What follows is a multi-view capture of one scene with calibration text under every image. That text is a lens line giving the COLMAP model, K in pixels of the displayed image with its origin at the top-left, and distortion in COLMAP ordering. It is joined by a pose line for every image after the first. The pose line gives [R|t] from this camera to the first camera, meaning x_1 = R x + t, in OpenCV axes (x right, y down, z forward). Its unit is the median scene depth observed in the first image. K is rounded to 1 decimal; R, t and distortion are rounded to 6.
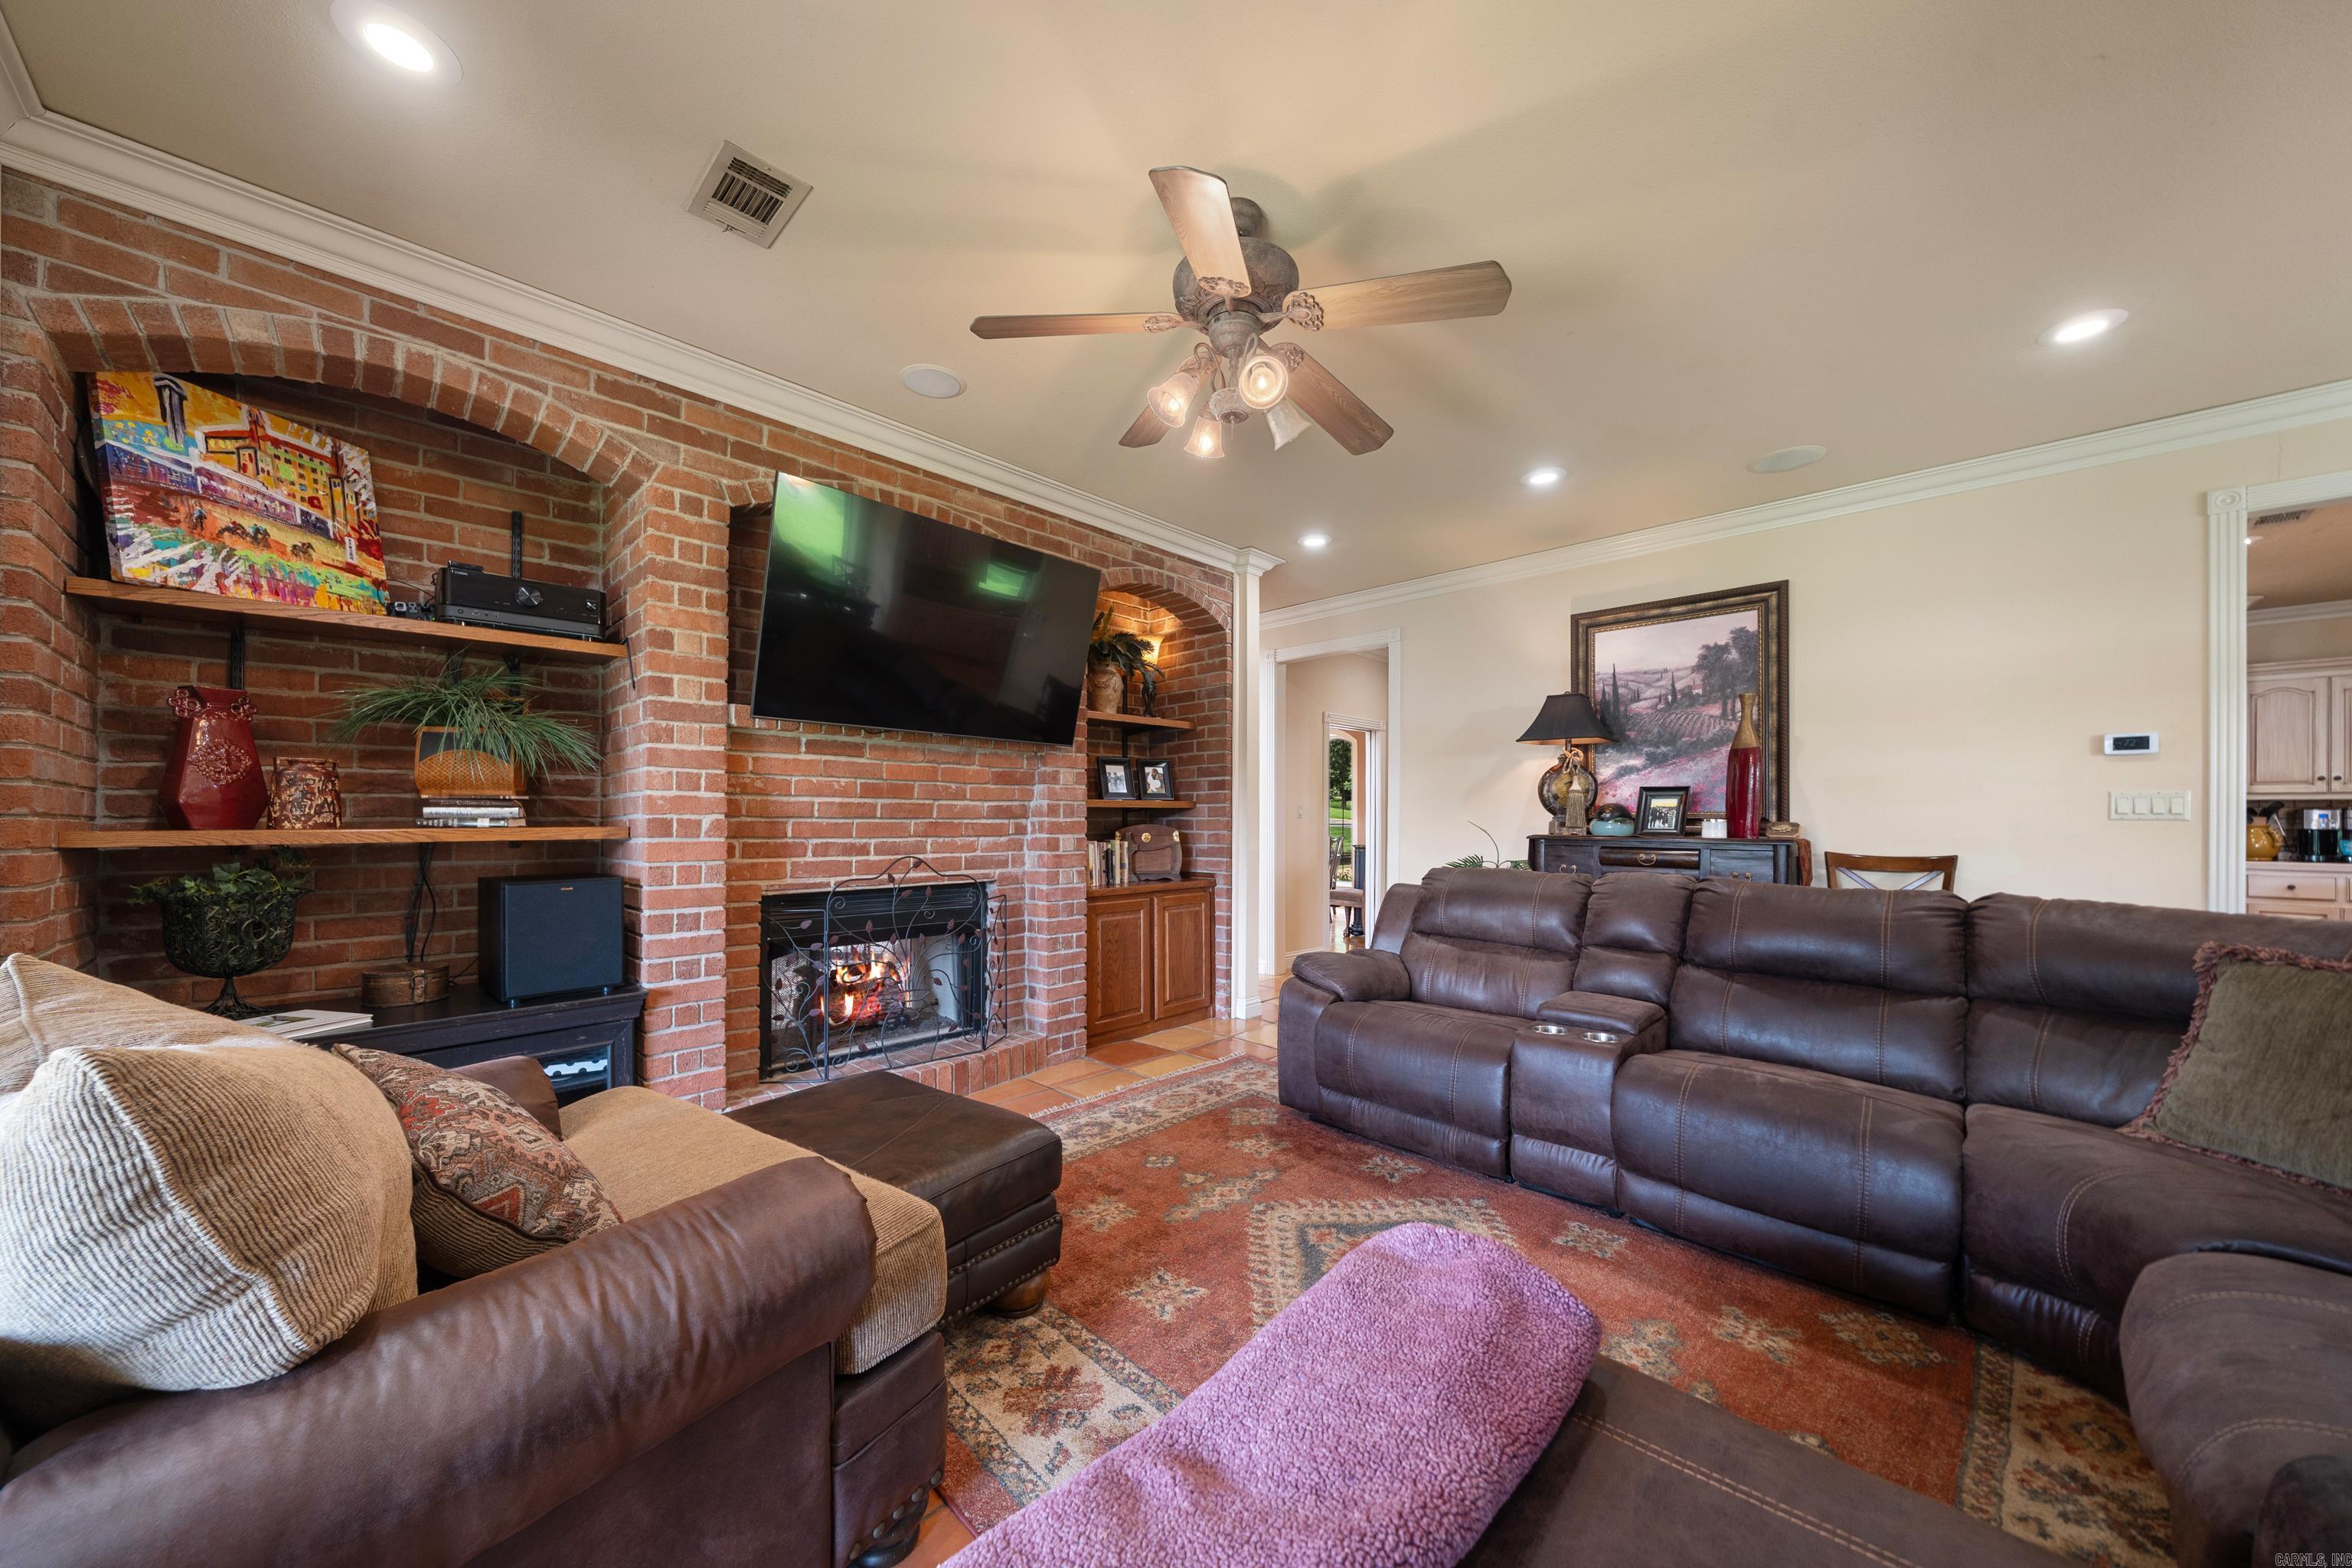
lens RADIAL K [[806.2, 0, 1183.3], [0, 806.2, 806.5], [0, 0, 1]] dist [-0.006555, -0.000119]
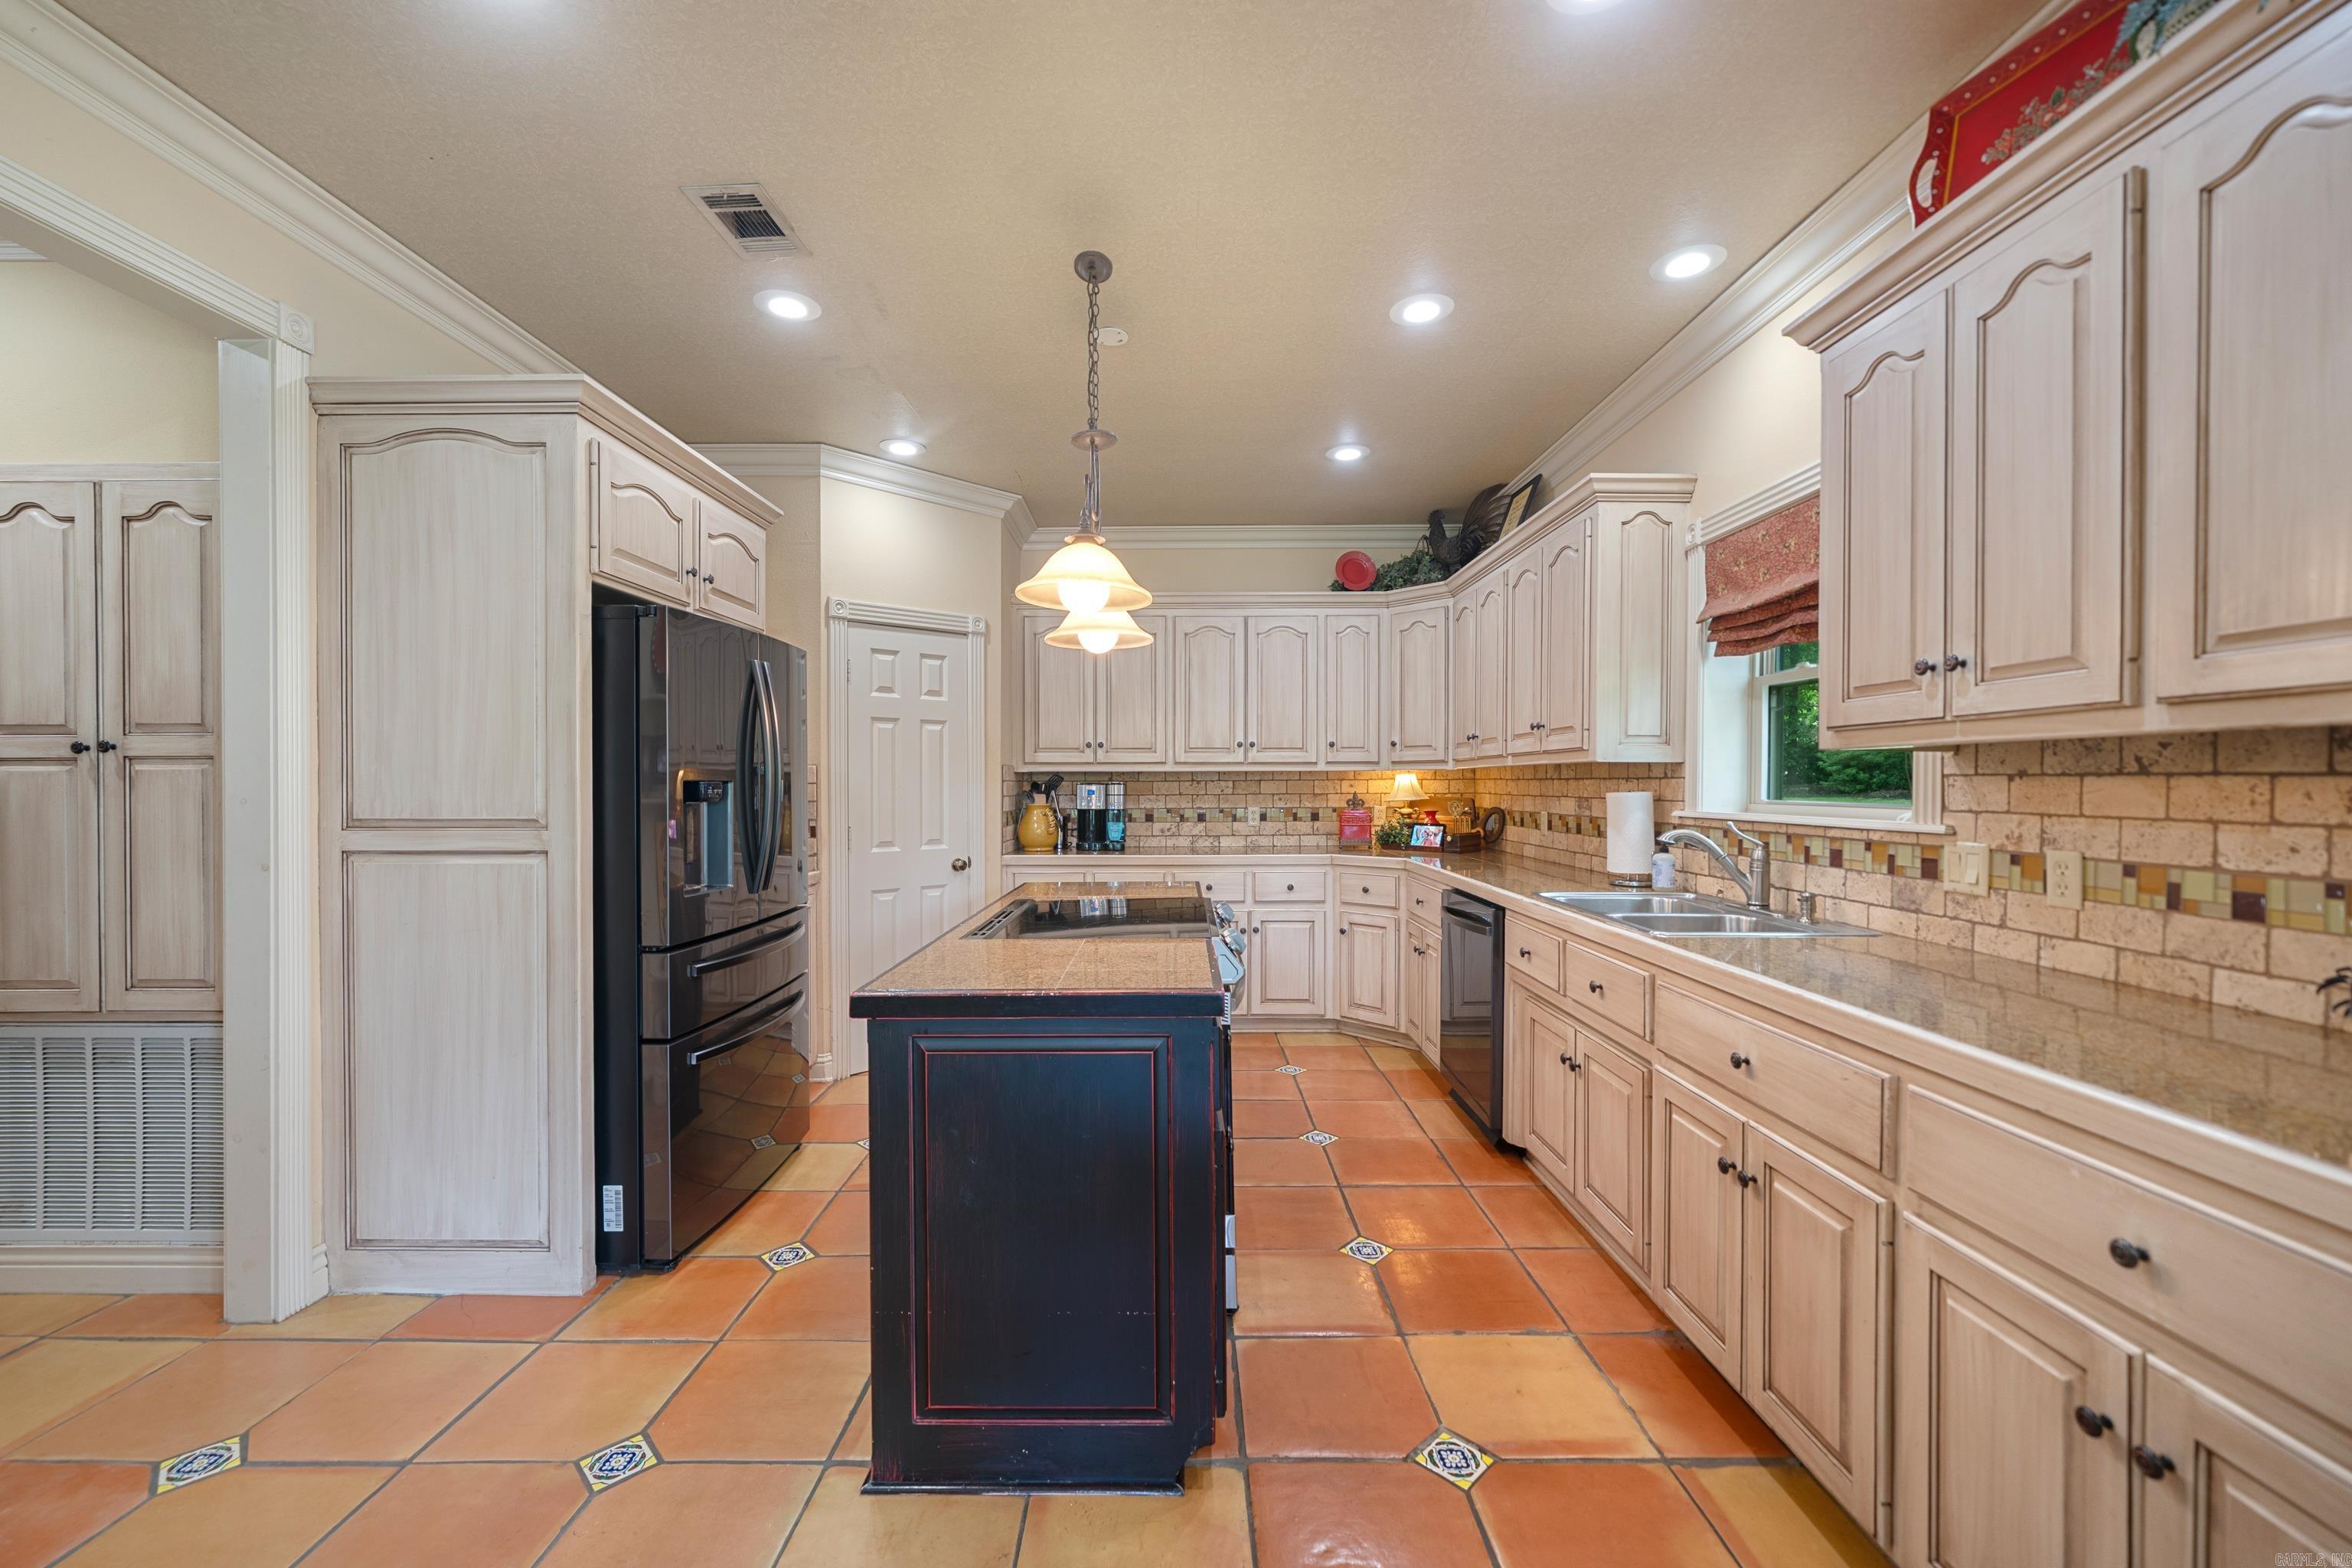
lens RADIAL K [[941.7, 0, 1170.0], [0, 941.7, 791.1], [0, 0, 1]] dist [0.000096, -0.001058]
pose [[0.709561, -0.013661, 0.704511, 0.945328], [-0.000524, 0.999802, 0.019914, -0.009487], [-0.704643, -0.014500, 0.709413, 0.316556]]
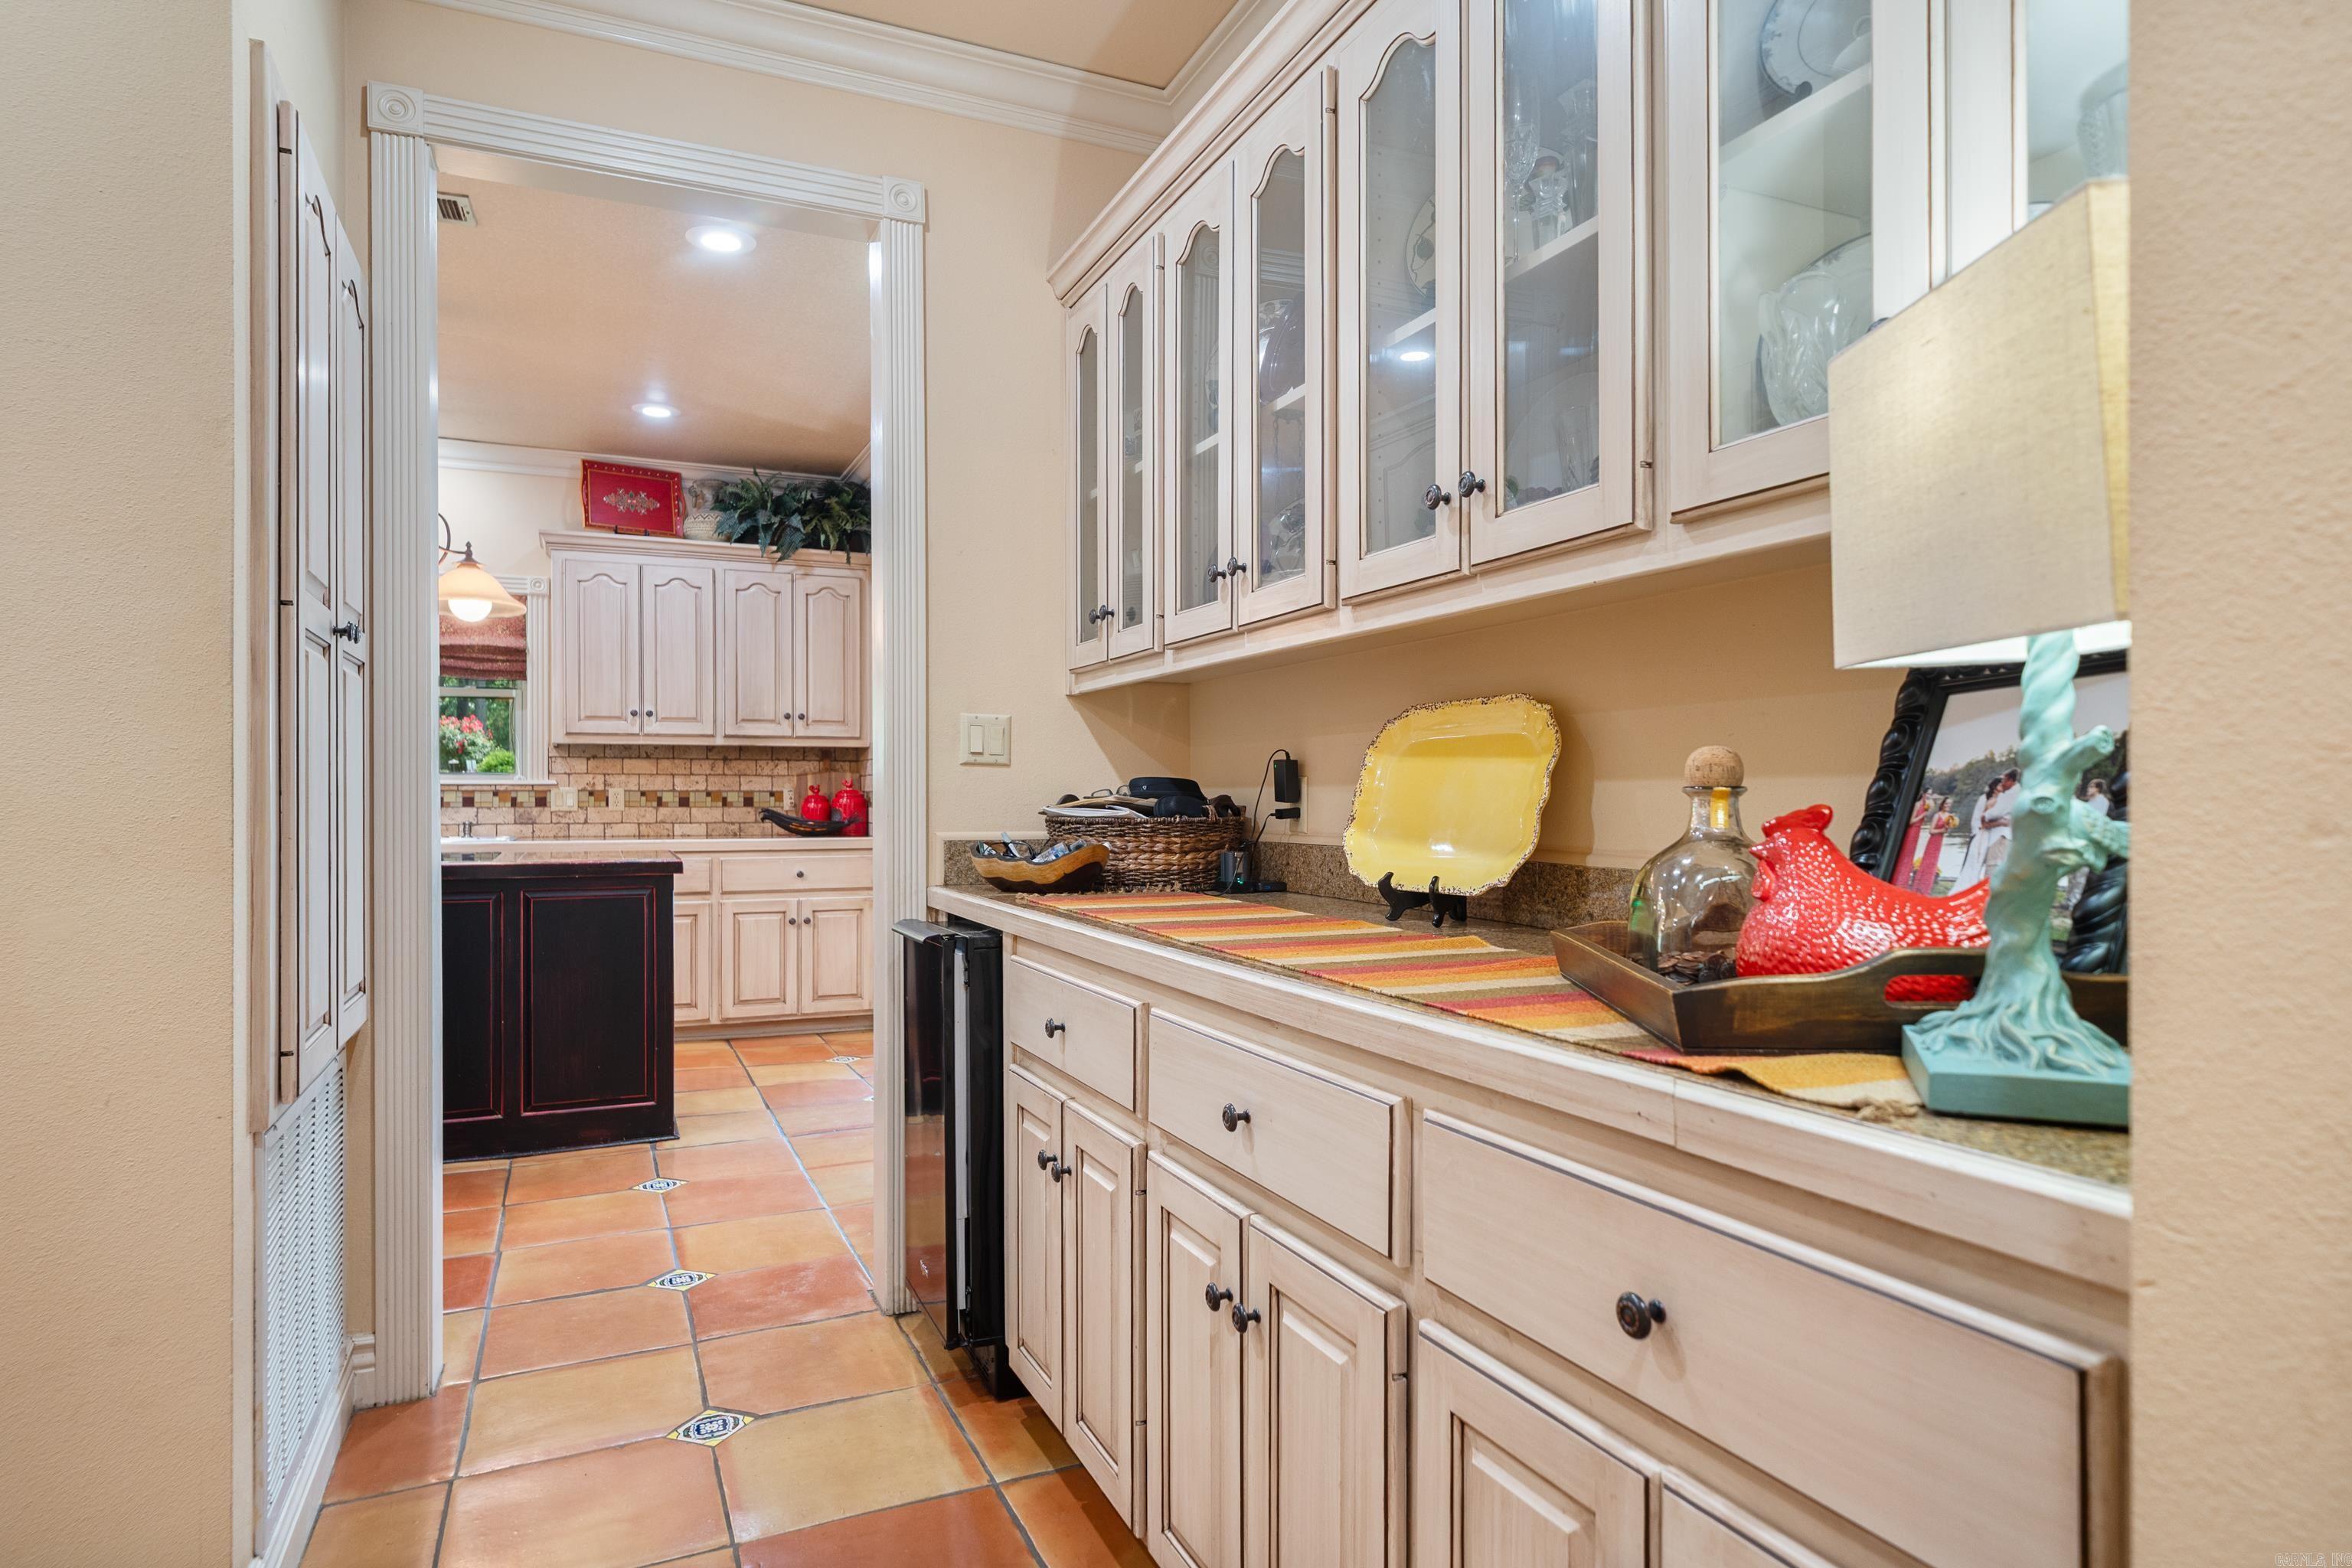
lens RADIAL K [[1283.5, 0, 1193.5], [0, 1283.5, 791.7], [0, 0, 1]] dist [-0.003328, -0.000927]
pose [[-0.942775, -0.004641, 0.333397, 0.478675], [-0.007379, 0.999949, -0.006947, 0.031185], [-0.333348, -0.009010, -0.942761, 1.381016]]
